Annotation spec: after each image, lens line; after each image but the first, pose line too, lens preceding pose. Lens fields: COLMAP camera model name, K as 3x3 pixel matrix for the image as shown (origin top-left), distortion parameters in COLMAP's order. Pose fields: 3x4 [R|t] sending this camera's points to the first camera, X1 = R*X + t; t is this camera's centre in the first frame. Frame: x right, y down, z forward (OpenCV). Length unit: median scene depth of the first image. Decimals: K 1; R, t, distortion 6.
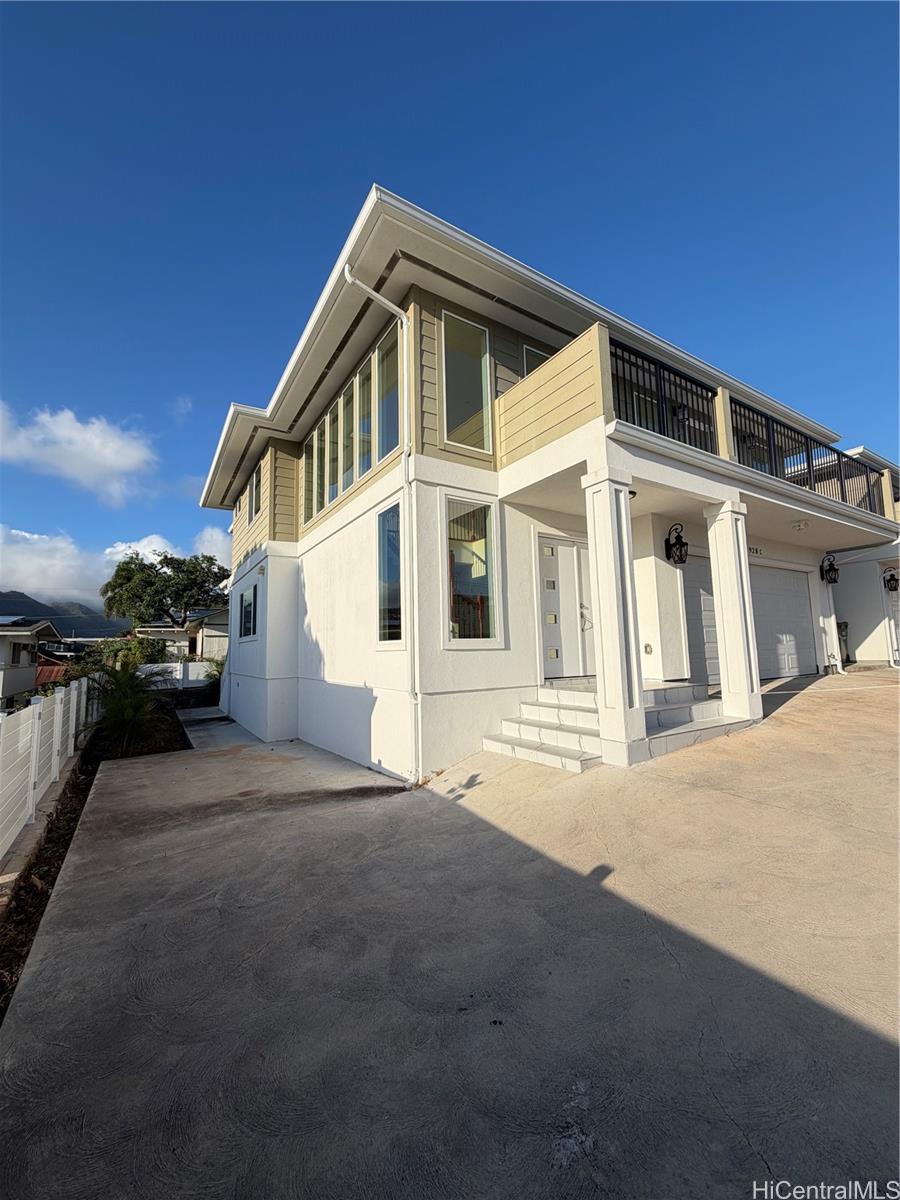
lens RADIAL K [[475.2, 0, 452.1], [0, 475.2, 596.7], [0, 0, 1]] dist [0.000132, -0.000004]
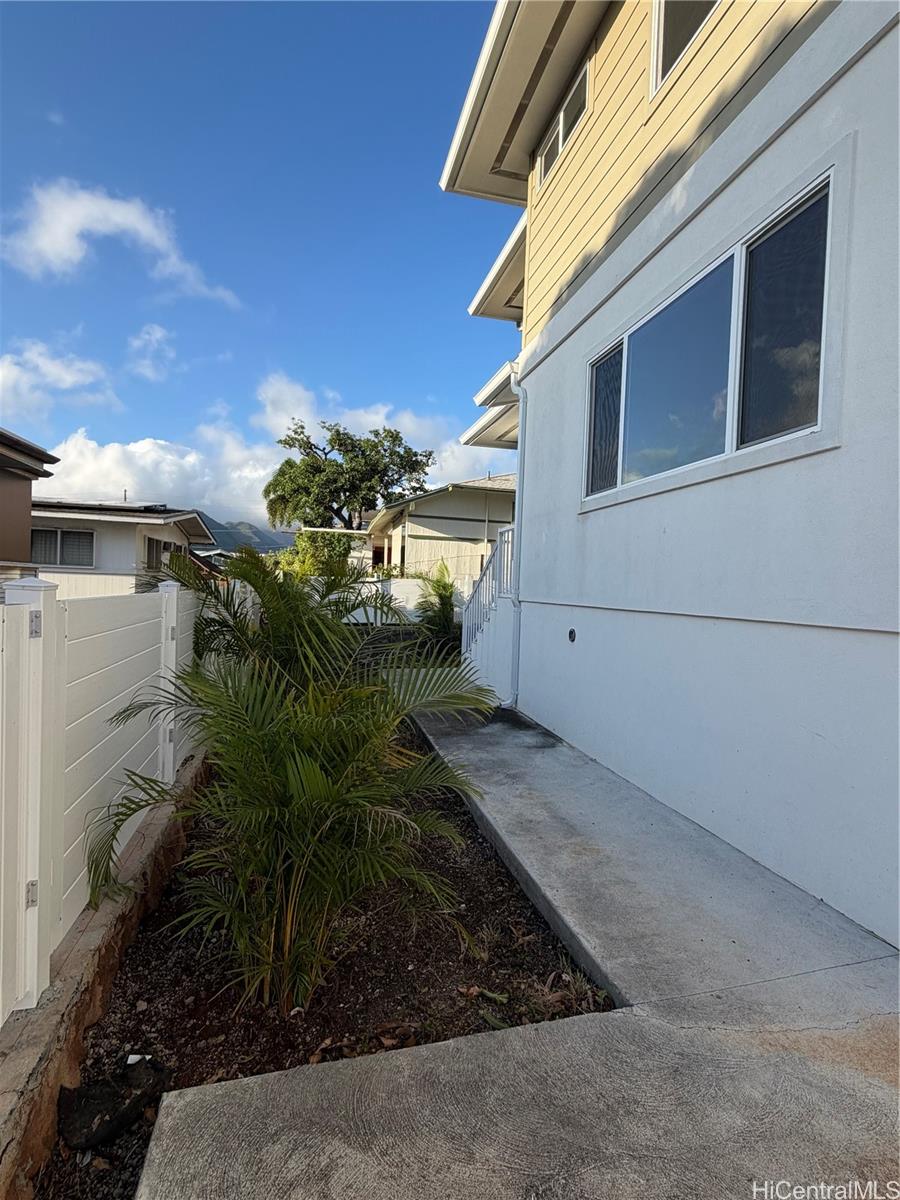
lens RADIAL K [[556.3, 0, 451.0], [0, 556.3, 600.0], [0, 0, 1]] dist [-0.002085, -0.000176]
pose [[0.948342, 0.064132, -0.310699, -0.239494], [-0.022640, 0.990538, 0.135355, 0.062427], [0.316440, -0.121329, 0.940821, 0.349117]]
